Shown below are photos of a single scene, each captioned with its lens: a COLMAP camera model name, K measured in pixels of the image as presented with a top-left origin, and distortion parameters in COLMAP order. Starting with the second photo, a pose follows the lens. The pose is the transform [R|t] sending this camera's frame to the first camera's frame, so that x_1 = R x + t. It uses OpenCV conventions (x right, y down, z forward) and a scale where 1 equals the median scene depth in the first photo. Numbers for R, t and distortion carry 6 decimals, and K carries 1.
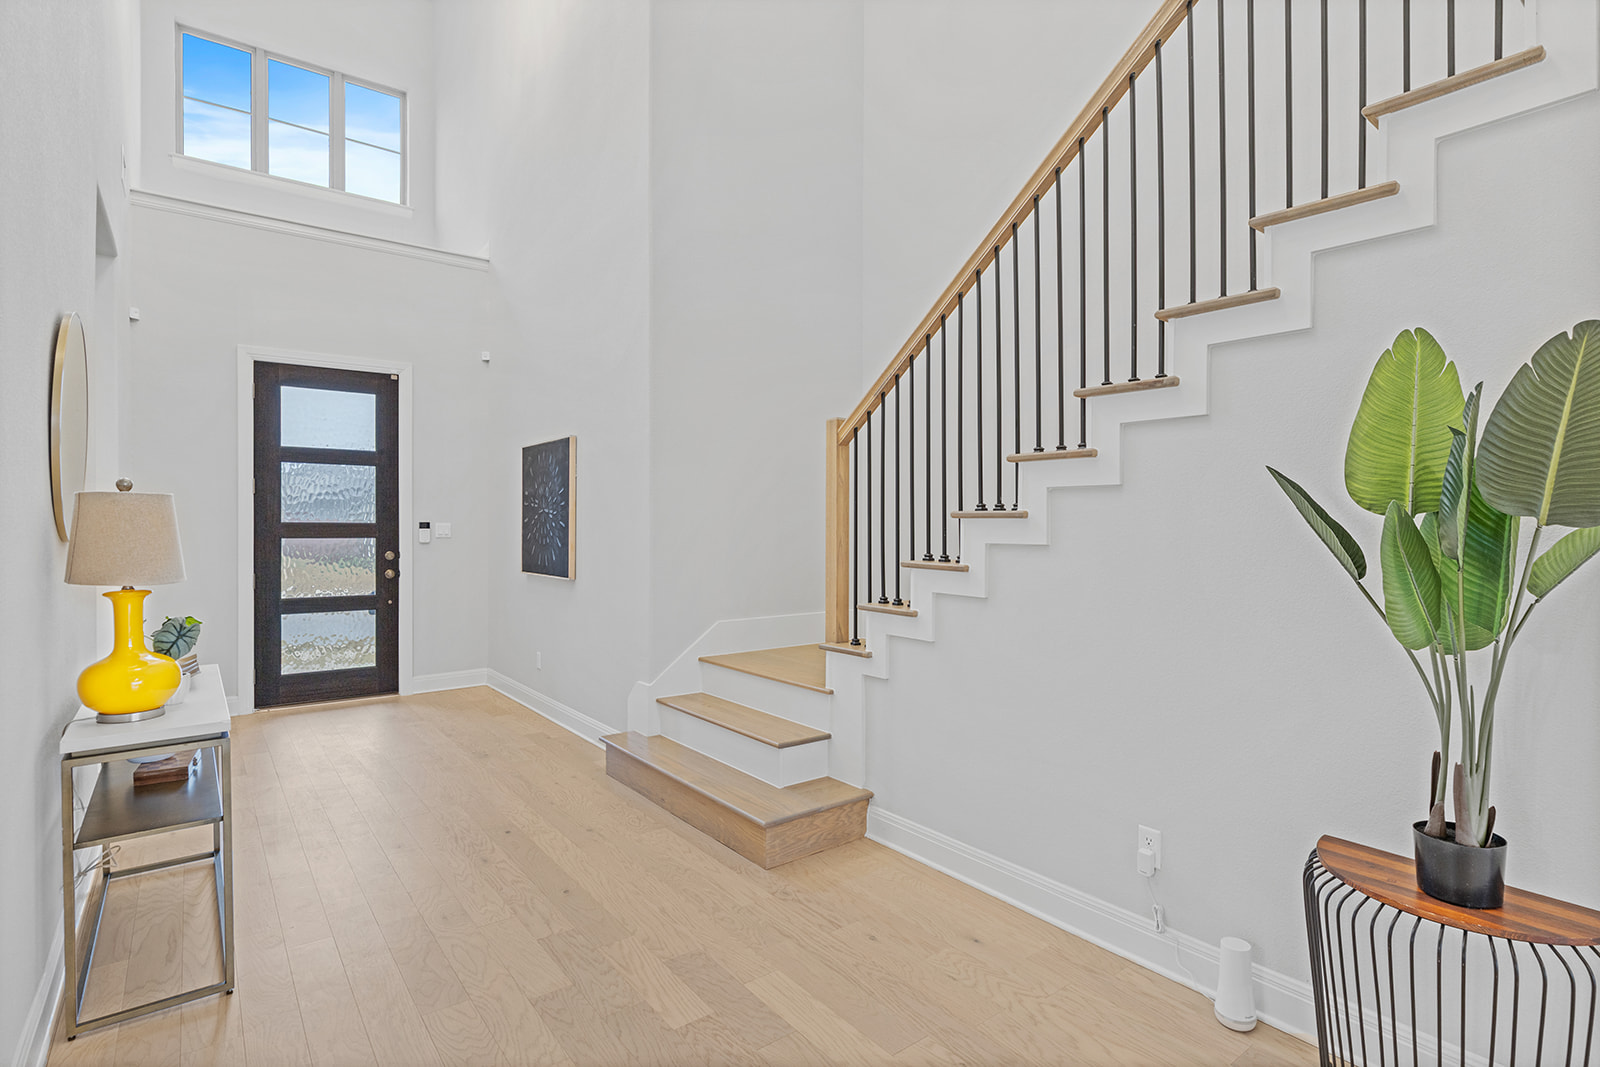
lens RADIAL K [[789.1, 0, 801.6], [0, 789.1, 512.4], [0, 0, 1]] dist [0.001255, 0.000077]
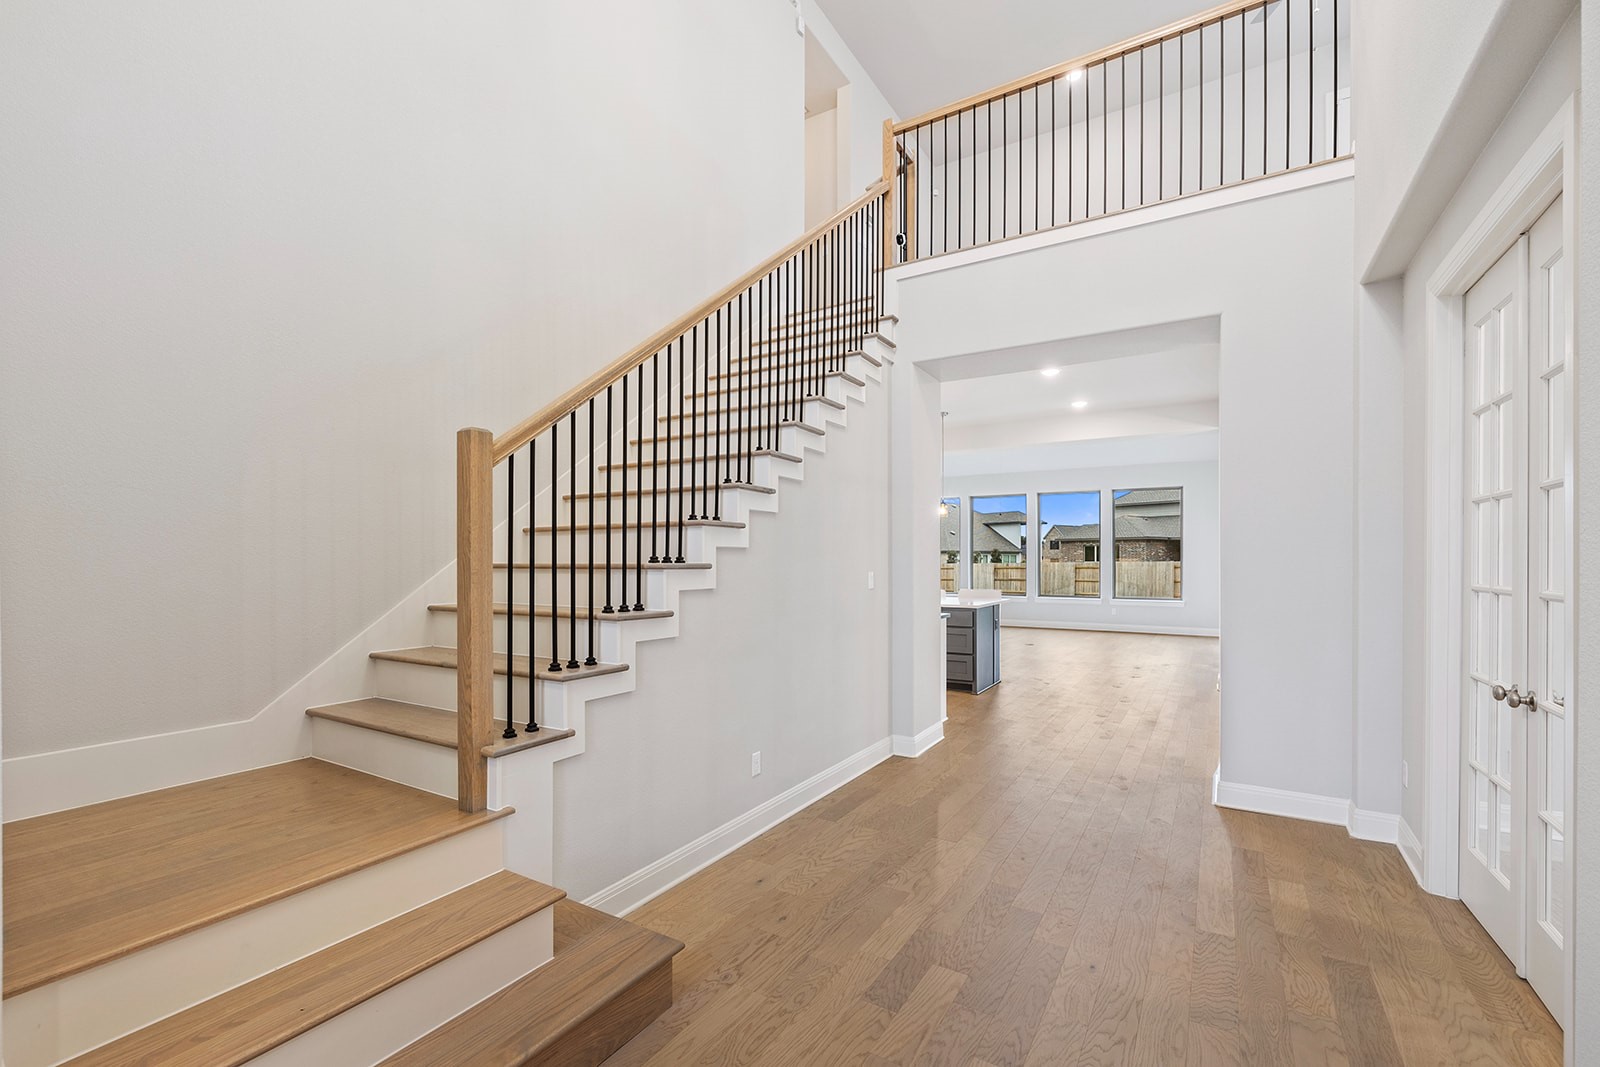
lens RADIAL K [[690.5, 0, 801.3], [0, 690.5, 564.8], [0, 0, 1]] dist [-0.000140, 0.000011]
pose [[-0.360723, -0.004091, 0.932664, -0.864326], [-0.010609, 0.999944, 0.000283, -0.000964], [-0.932613, -0.009792, -0.360746, 1.305615]]
